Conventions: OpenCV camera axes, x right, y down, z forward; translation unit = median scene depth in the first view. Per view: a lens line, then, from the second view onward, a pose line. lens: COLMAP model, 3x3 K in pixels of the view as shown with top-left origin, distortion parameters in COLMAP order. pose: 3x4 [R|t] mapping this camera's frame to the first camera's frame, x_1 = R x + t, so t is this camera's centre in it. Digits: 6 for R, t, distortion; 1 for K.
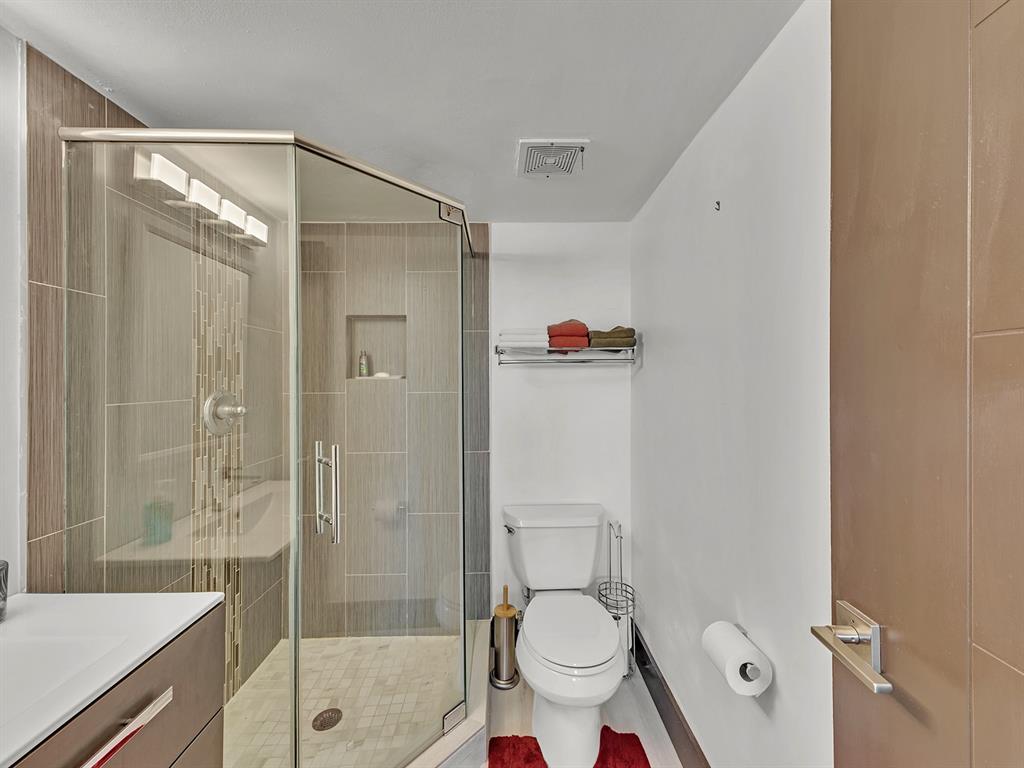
lens RADIAL K [[413.9, 0, 513.6], [0, 413.9, 372.4], [0, 0, 1]] dist [0.015789, -0.006699]
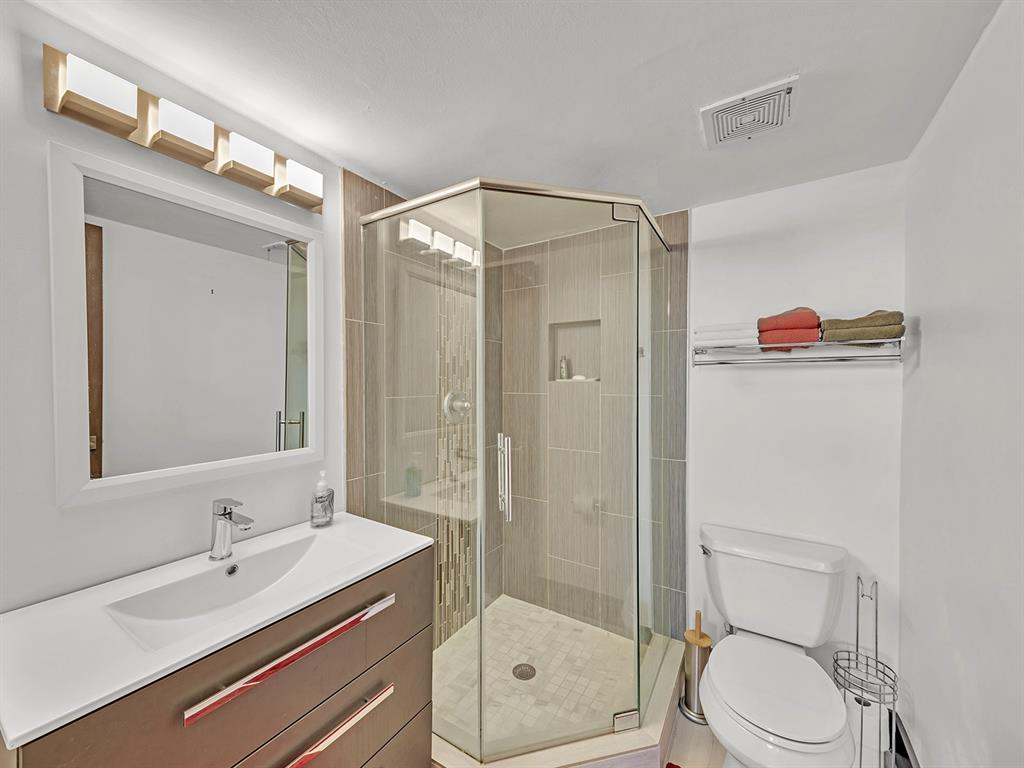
lens RADIAL K [[410.2, 0, 506.8], [0, 410.2, 383.5], [0, 0, 1]] dist [0.006413, -0.000153]
pose [[0.819146, 0.008159, -0.573526, 0.160066], [0.003271, 0.999816, 0.018894, 0.000733], [0.573575, -0.017353, 0.818969, 0.039071]]
